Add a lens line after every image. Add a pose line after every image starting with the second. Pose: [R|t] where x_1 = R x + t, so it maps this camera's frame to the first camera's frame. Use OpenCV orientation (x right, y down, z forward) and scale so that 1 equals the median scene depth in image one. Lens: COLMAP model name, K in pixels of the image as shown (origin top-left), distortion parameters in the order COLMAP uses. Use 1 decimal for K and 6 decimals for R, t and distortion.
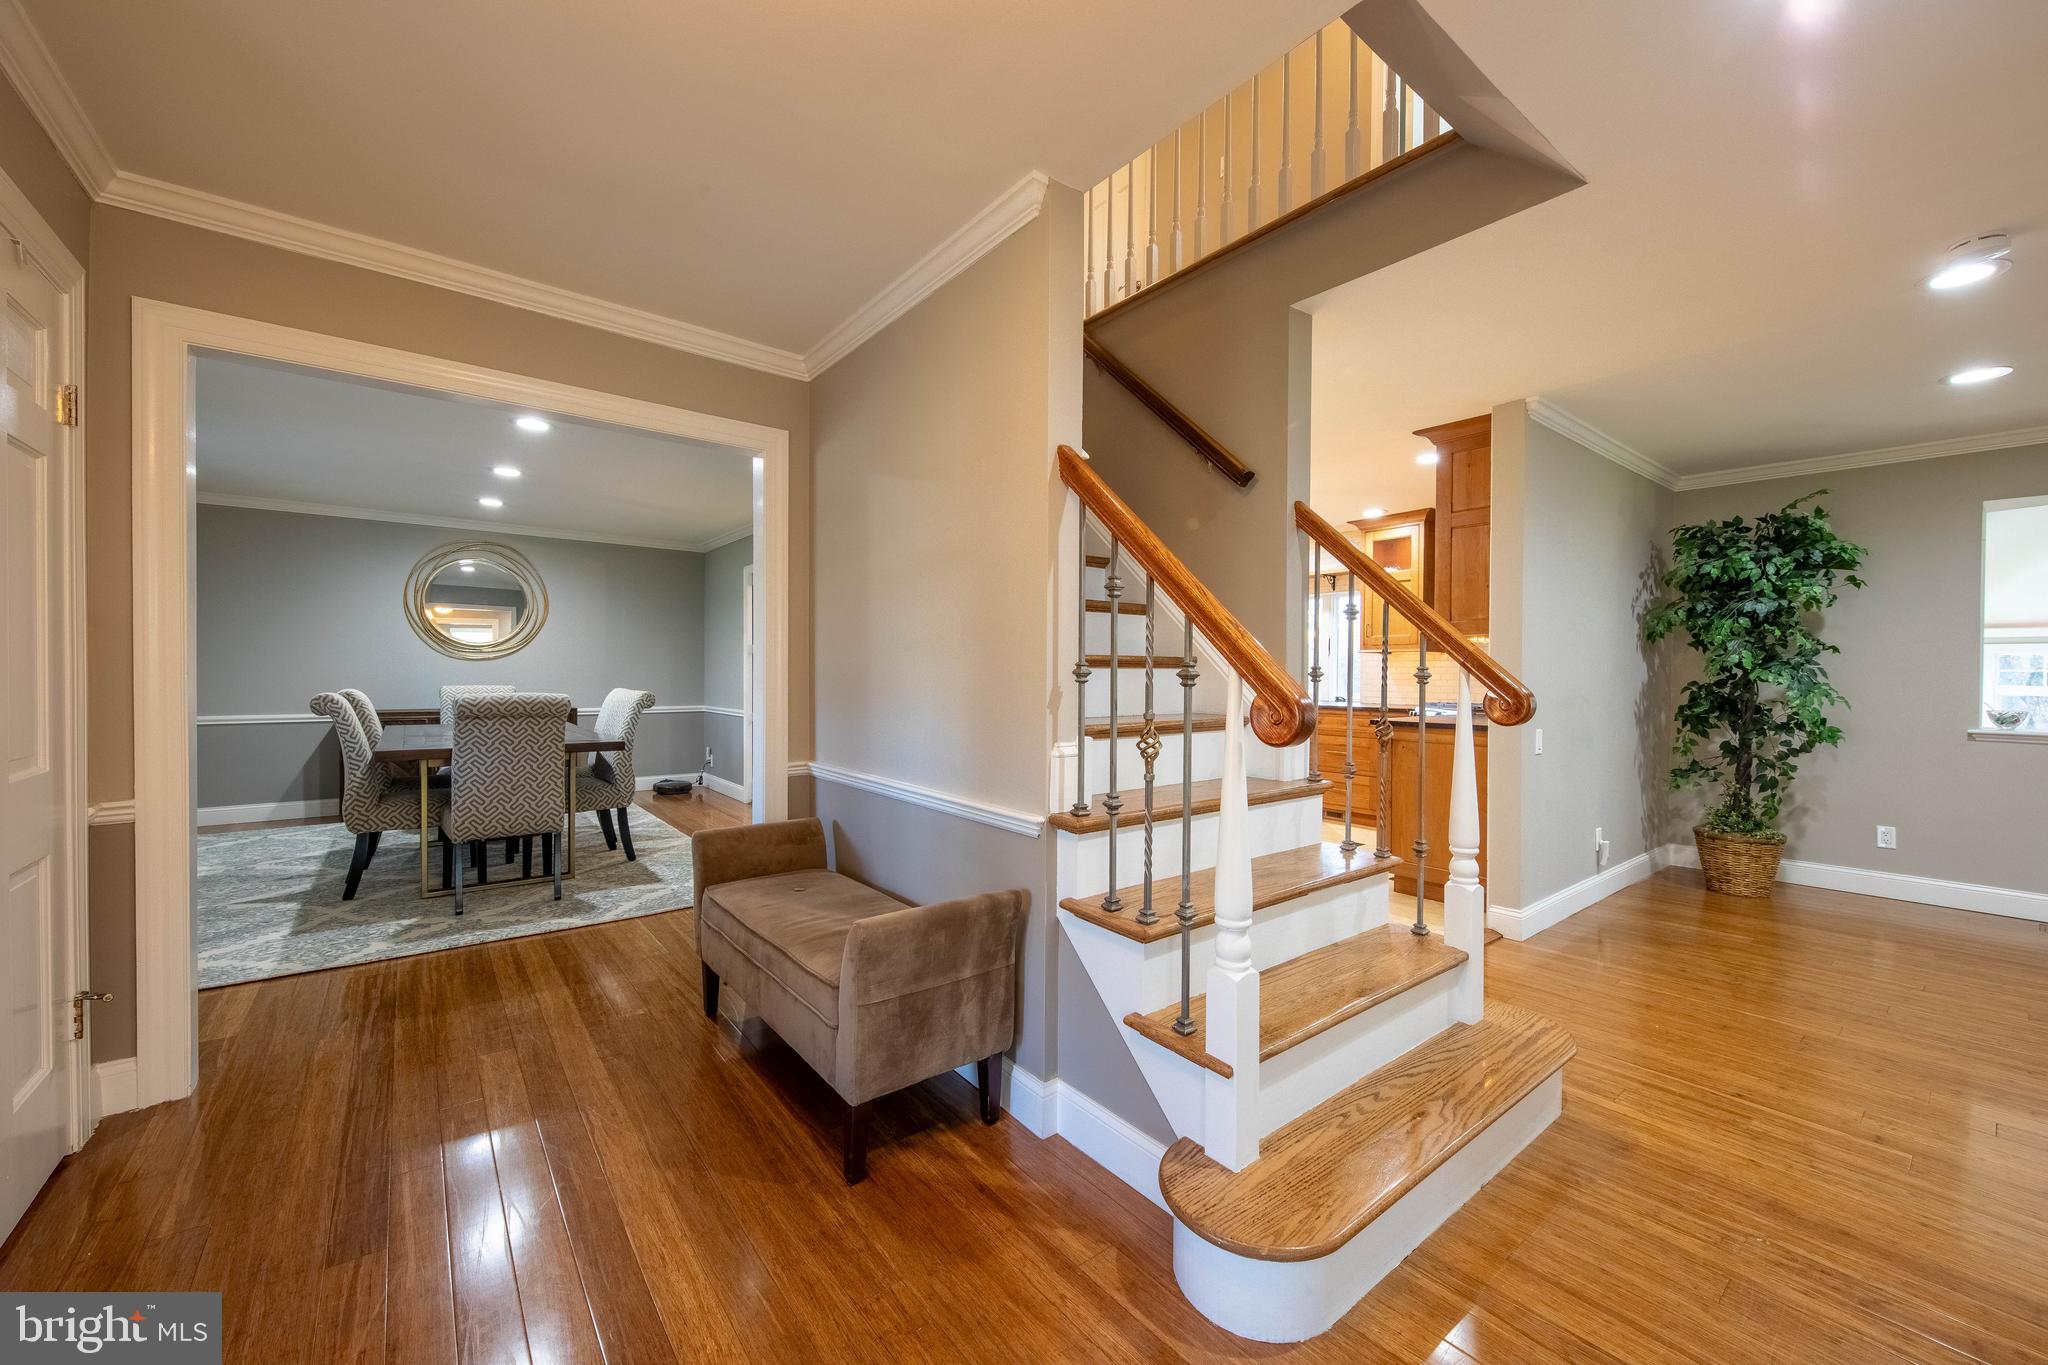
lens RADIAL K [[795.7, 0, 1052.4], [0, 795.7, 676.3], [0, 0, 1]] dist [0.000641, -0.000191]
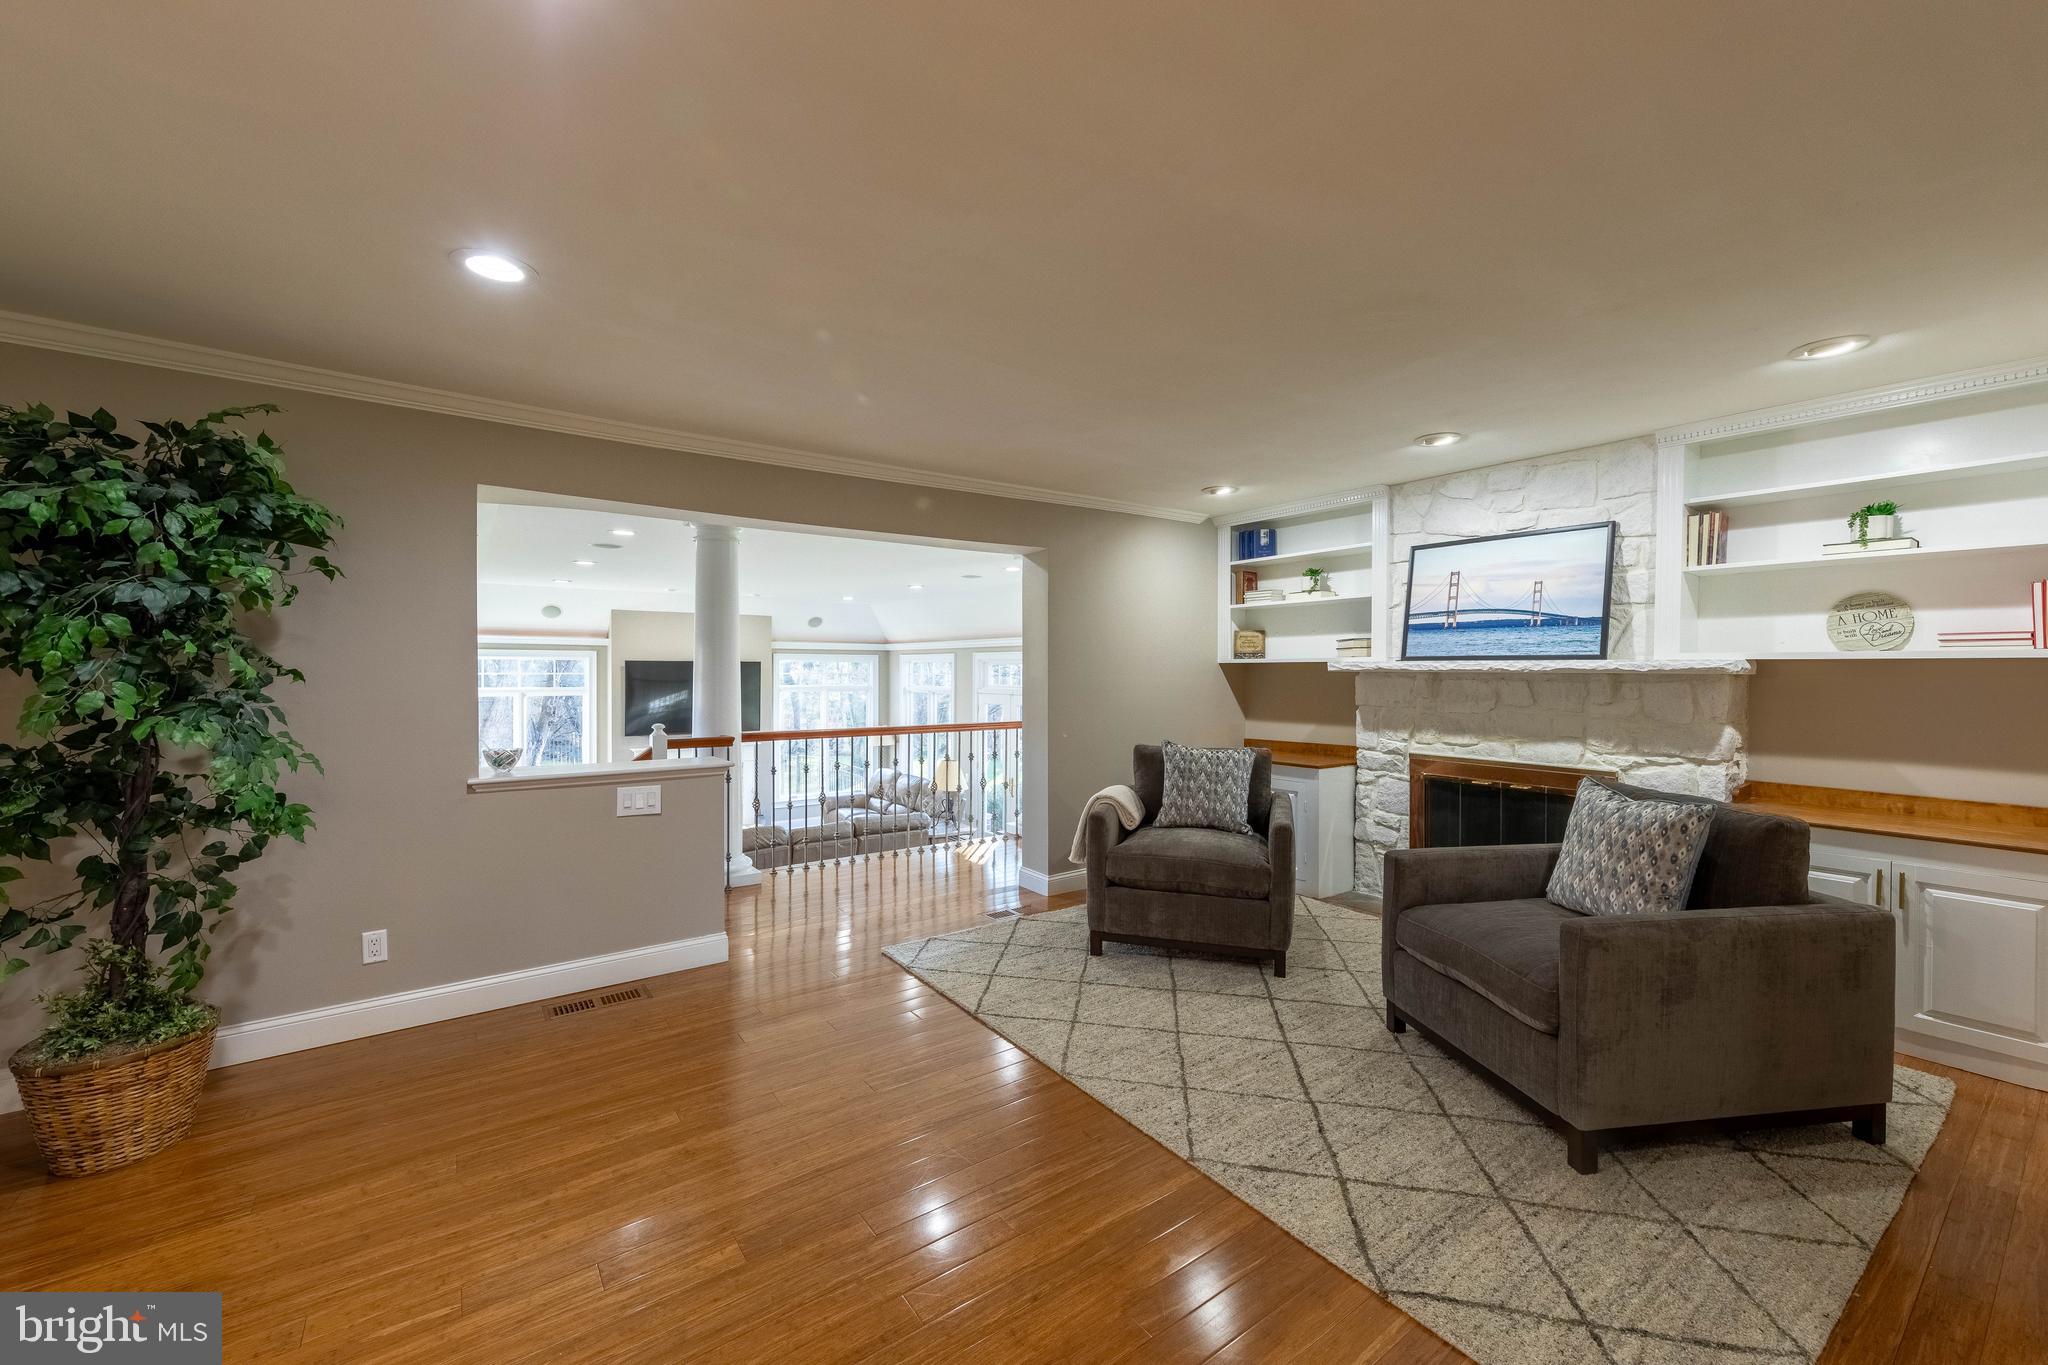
lens RADIAL K [[795.7, 0, 1023.1], [0, 795.7, 681.9], [0, 0, 1]] dist [0.000641, -0.000191]
pose [[0.057638, -0.021048, 0.998116, 0.408848], [0.002711, 0.999777, 0.020926, -0.040732], [-0.998334, 0.001500, 0.057682, 0.412083]]
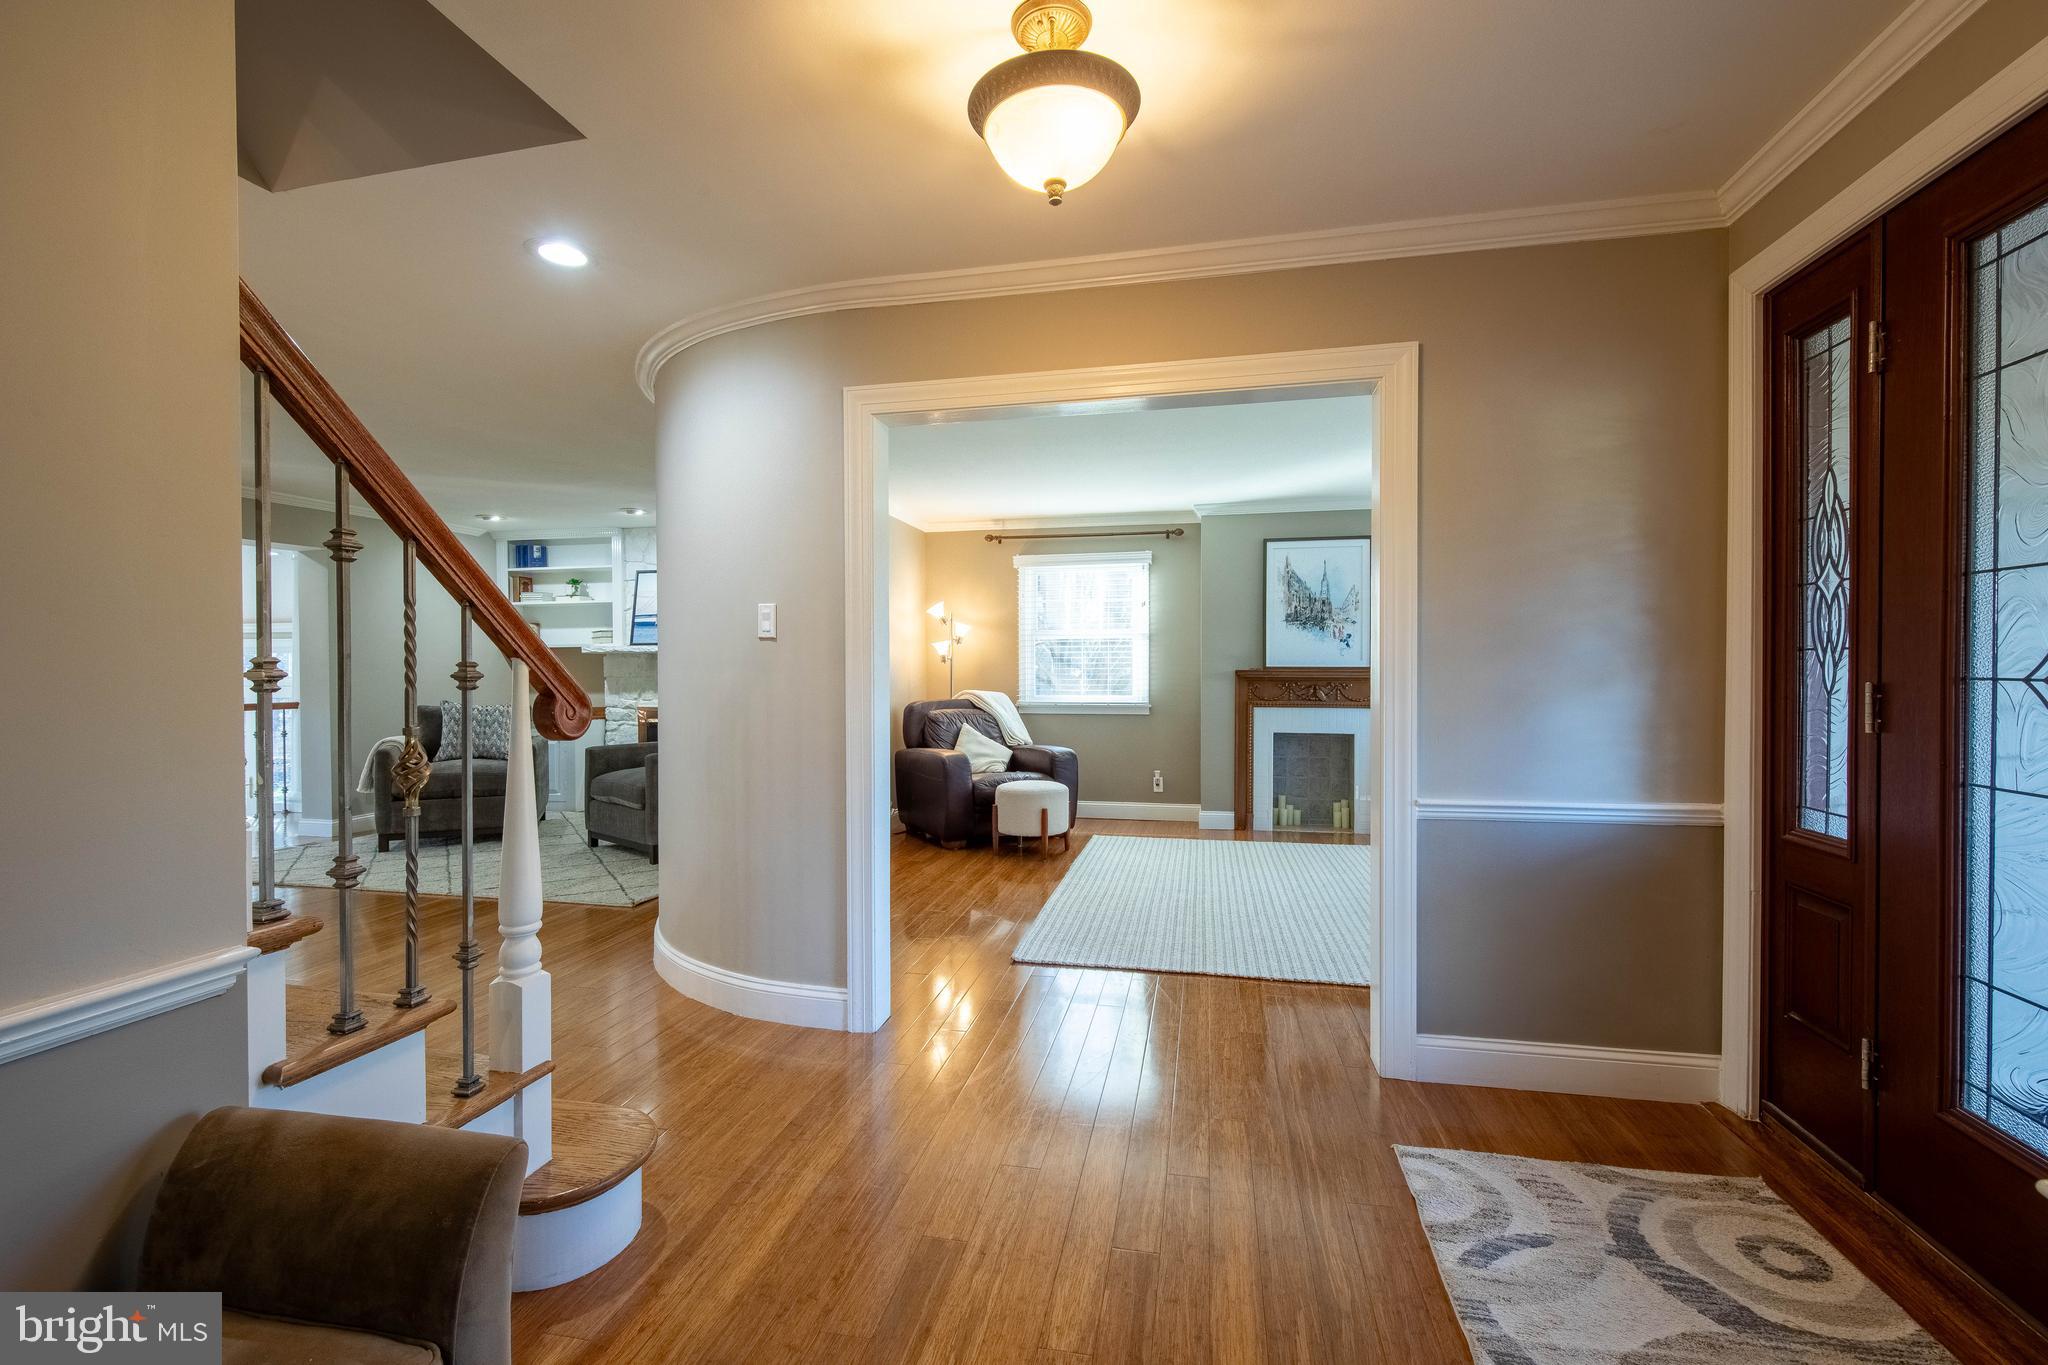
lens RADIAL K [[867.7, 0, 1024.3], [0, 867.7, 675.8], [0, 0, 1]] dist [0.009652, -0.000262]
pose [[-0.630956, -0.008478, 0.775772, -0.384420], [0.003740, 0.999895, 0.013969, -0.005602], [-0.775810, 0.011715, -0.630858, 0.462498]]
